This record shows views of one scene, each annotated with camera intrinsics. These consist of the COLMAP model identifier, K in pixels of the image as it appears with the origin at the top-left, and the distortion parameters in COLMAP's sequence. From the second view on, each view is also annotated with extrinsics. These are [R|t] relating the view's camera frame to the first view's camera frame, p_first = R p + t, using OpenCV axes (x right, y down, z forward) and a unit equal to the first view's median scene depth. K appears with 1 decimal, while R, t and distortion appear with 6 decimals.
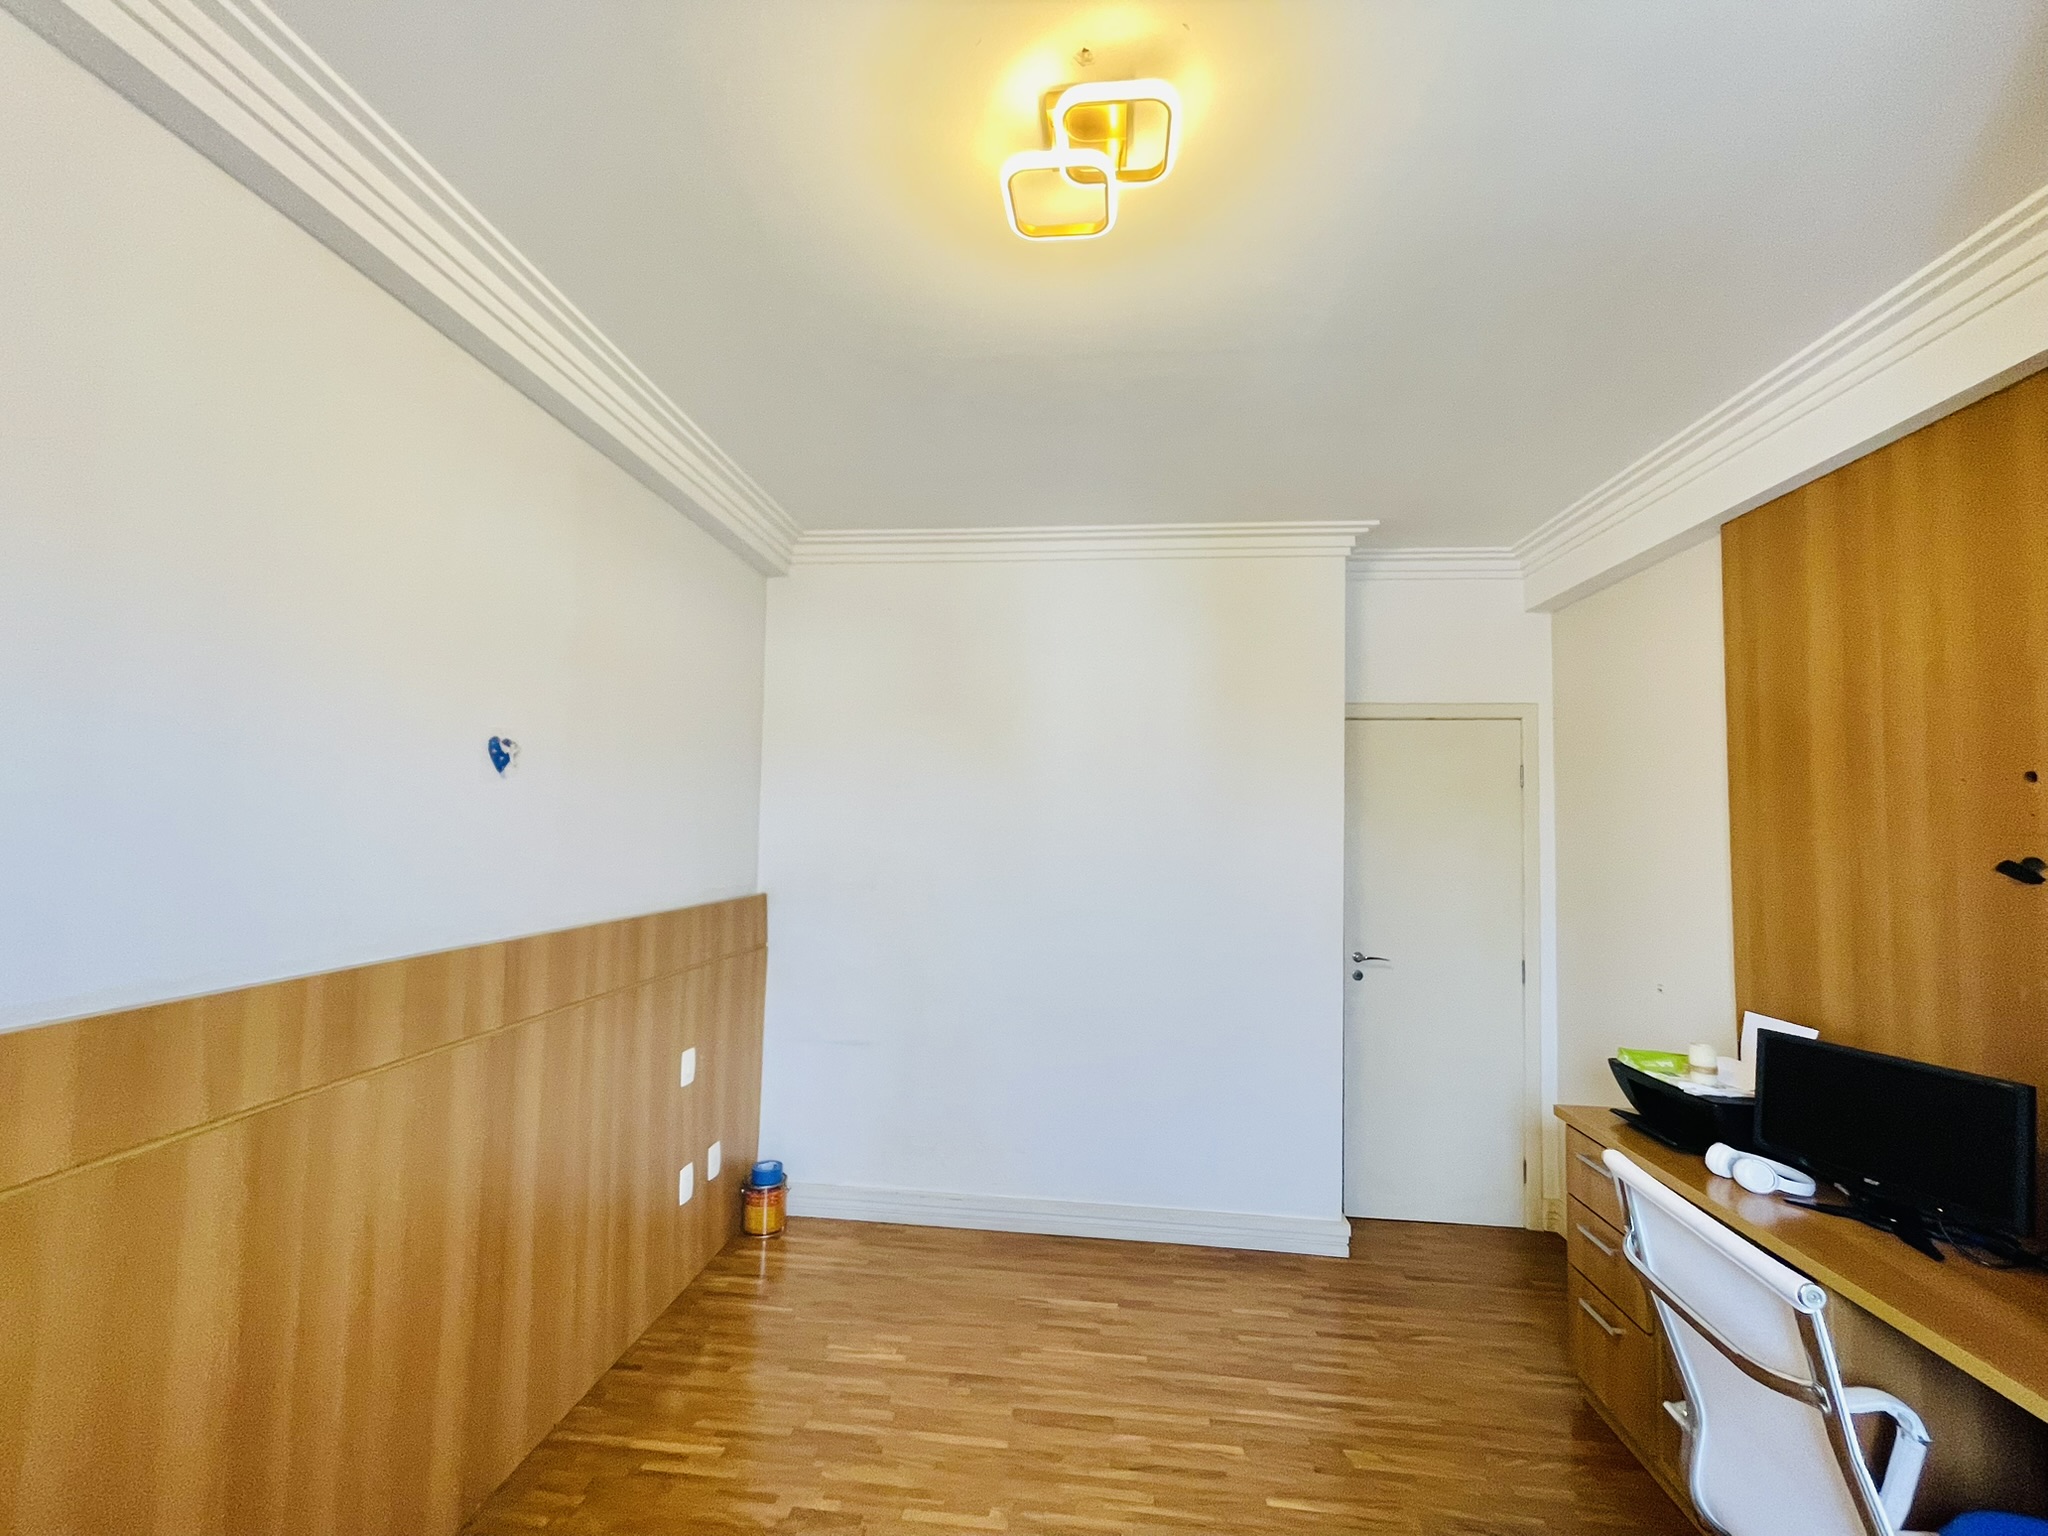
lens RADIAL K [[827.0, 0, 1012.9], [0, 827.0, 776.0], [0, 0, 1]] dist [-0.001364, 0.000177]
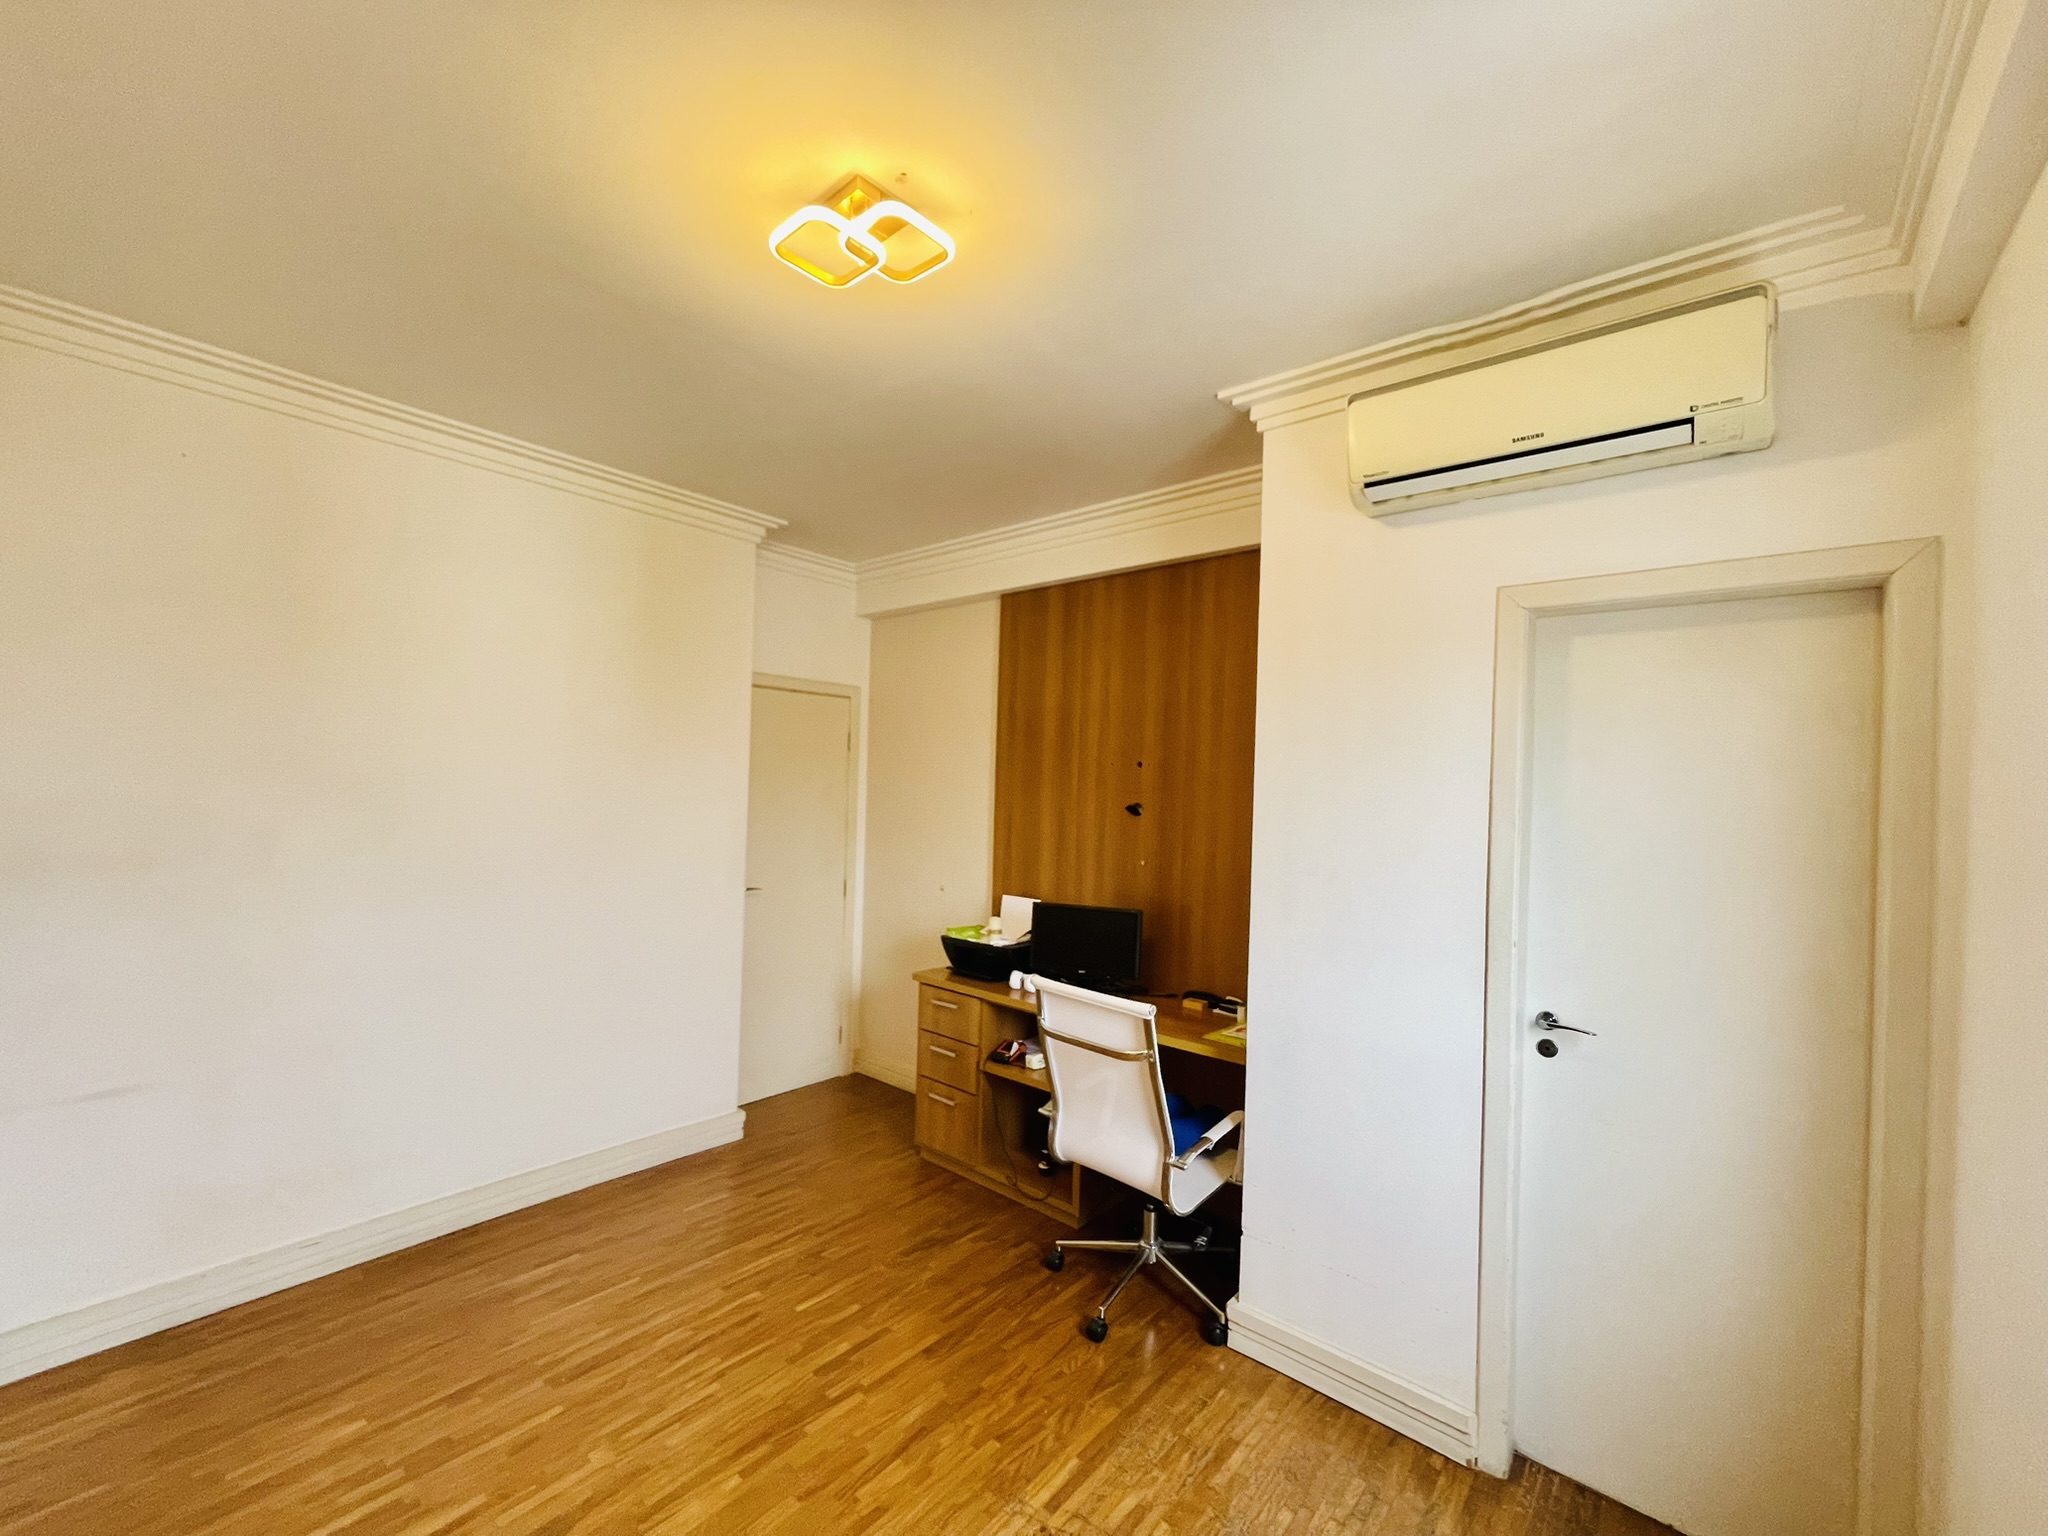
lens RADIAL K [[820.8, 0, 1024.0], [0, 820.8, 768.0], [0, 0, 1]] dist [-0.036893, 0.014266]
pose [[0.558664, 0.019053, 0.829175, -0.453703], [-0.071527, 0.997118, 0.025280, -0.015255], [-0.826304, -0.073432, 0.558417, 0.056948]]
